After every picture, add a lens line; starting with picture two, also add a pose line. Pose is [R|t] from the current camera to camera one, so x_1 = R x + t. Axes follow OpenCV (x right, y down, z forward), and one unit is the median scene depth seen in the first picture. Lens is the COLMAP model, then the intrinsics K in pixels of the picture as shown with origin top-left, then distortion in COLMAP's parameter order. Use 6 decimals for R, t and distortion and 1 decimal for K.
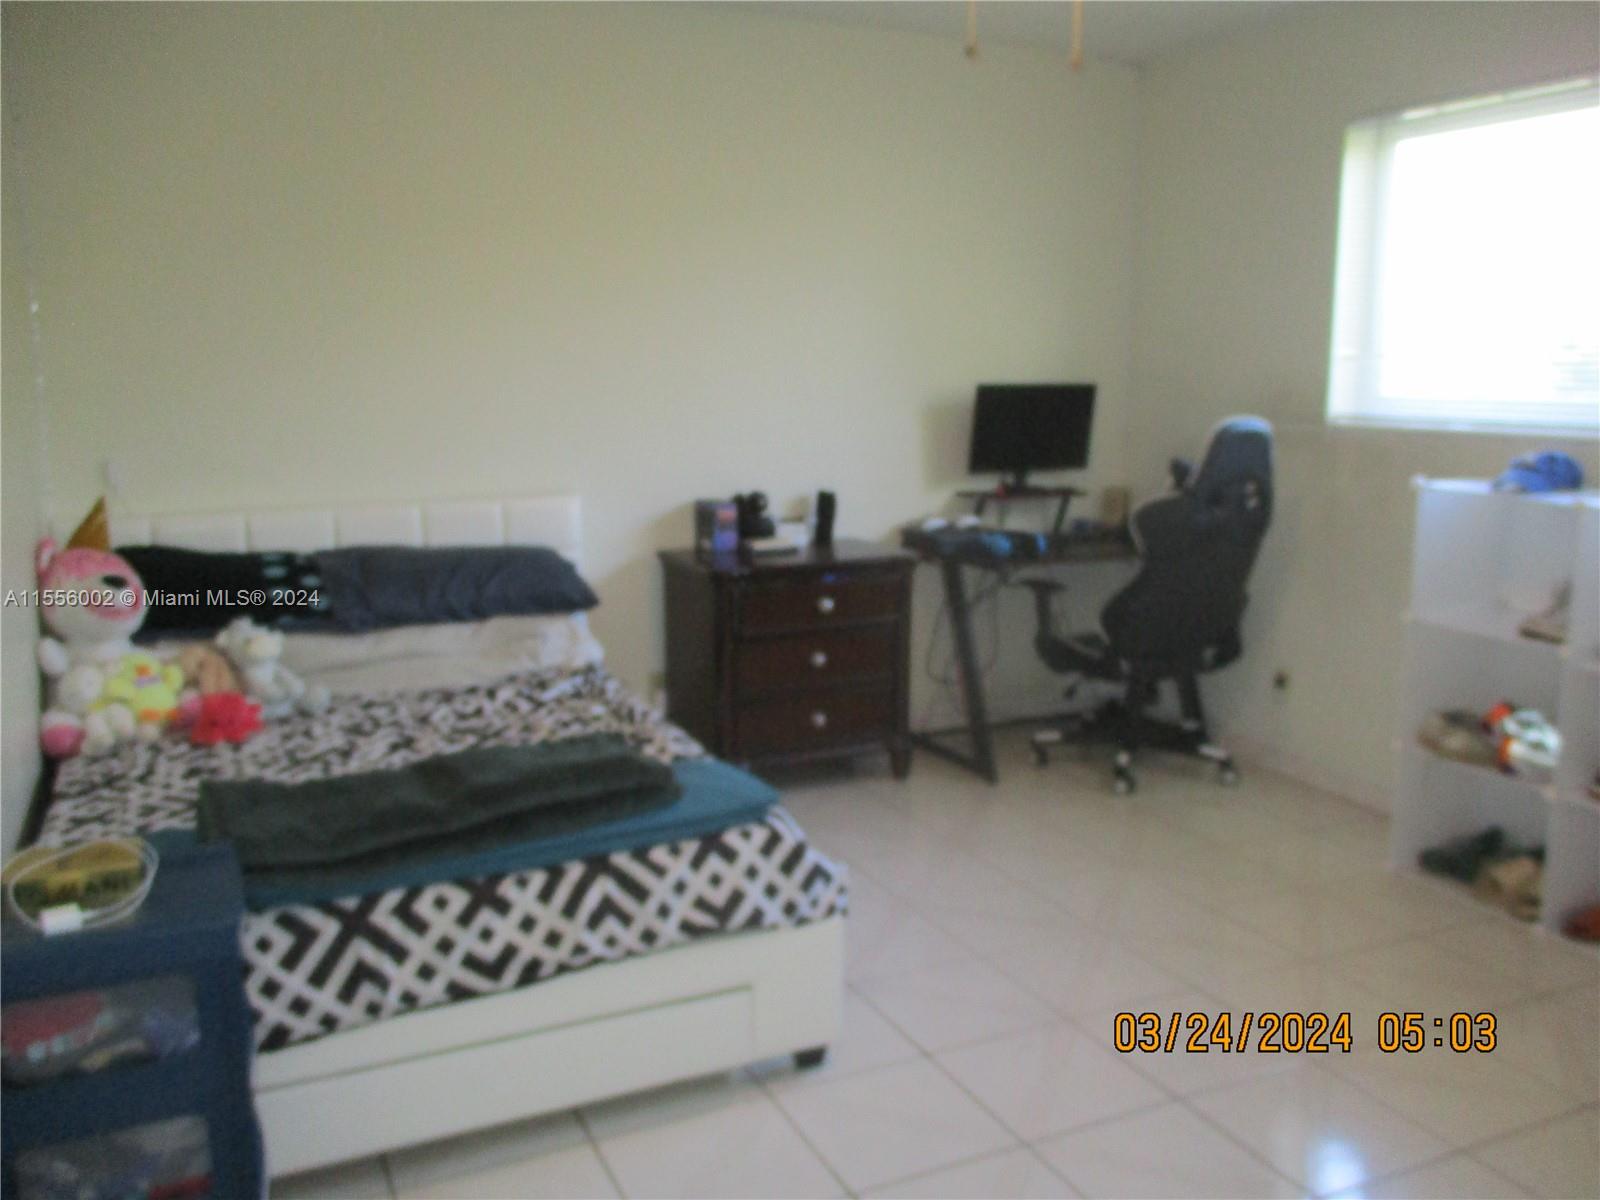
lens RADIAL K [[1402.8, 0, 800.0], [0, 1402.8, 600.0], [0, 0, 1]] dist [-0.037436, 0.002451]
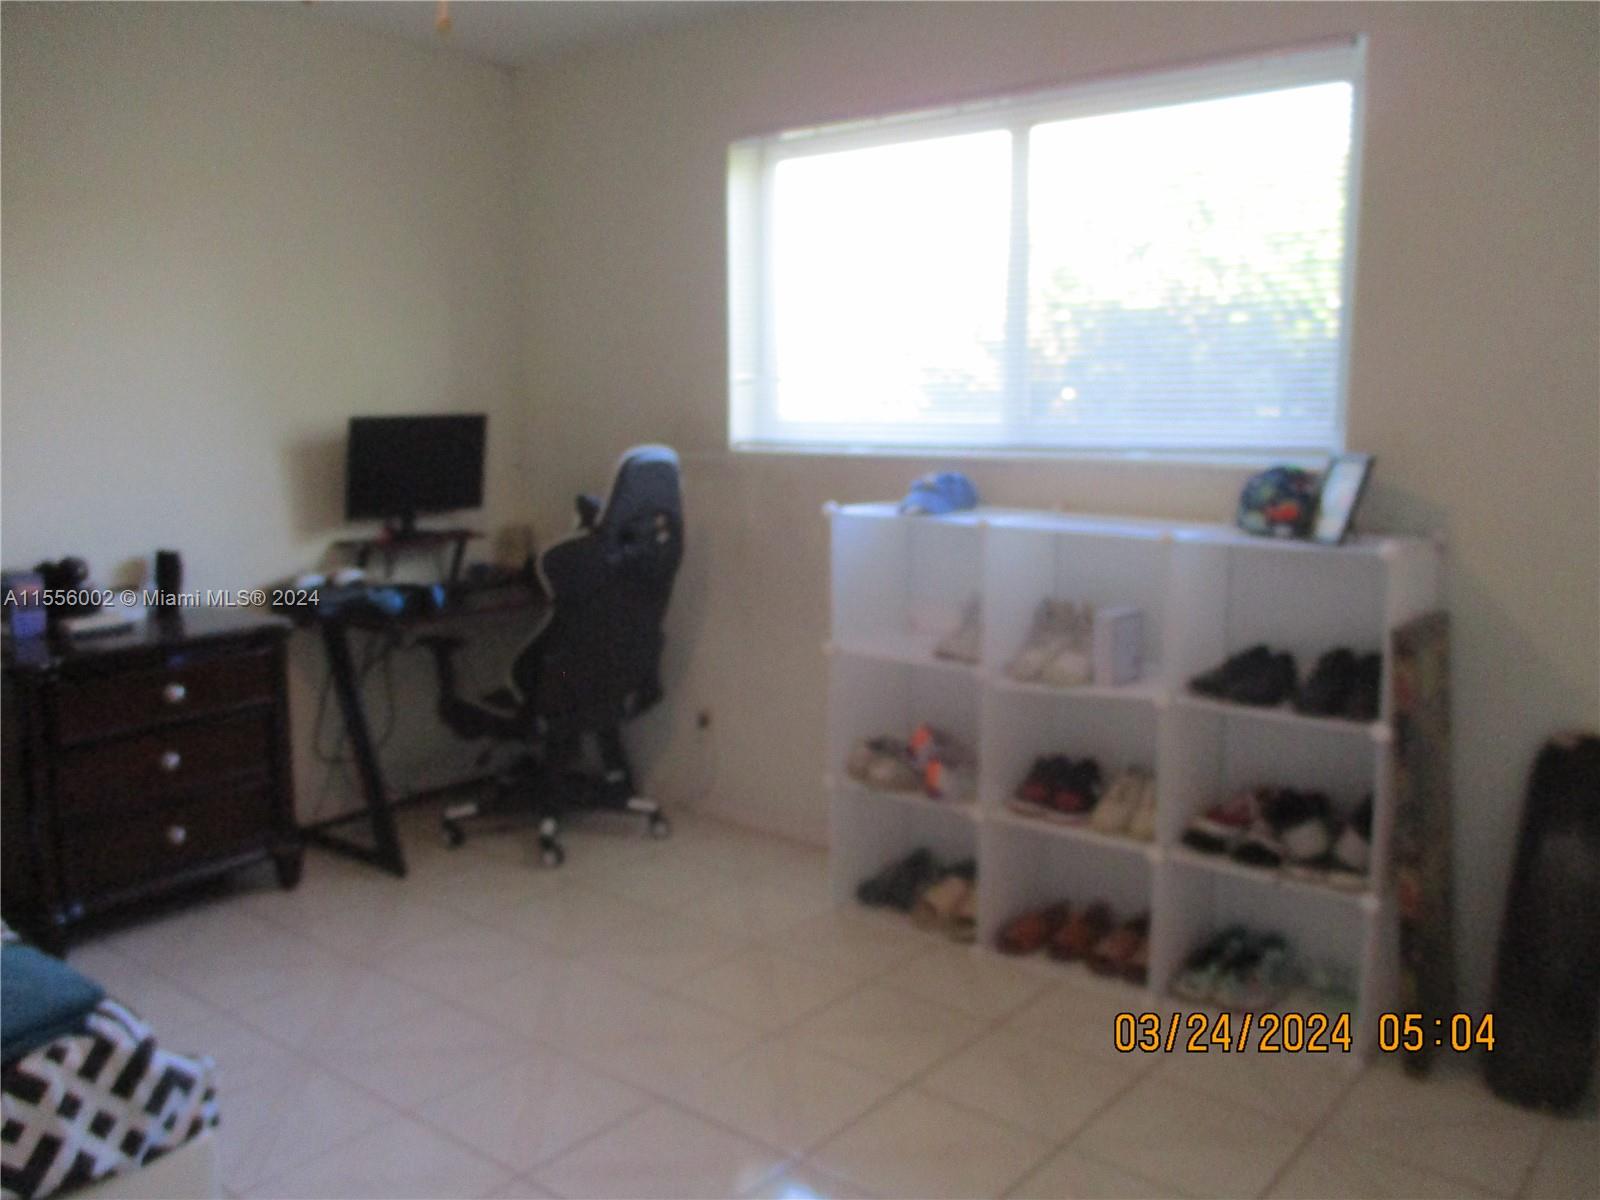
lens RADIAL K [[1402.8, 0, 800.0], [0, 1402.8, 600.0], [0, 0, 1]] dist [-0.037436, 0.002451]
pose [[0.908855, -0.069222, 0.411328, 0.018165], [0.077542, 0.996983, -0.003551, -0.017643], [-0.409841, 0.035123, 0.911480, 0.110746]]
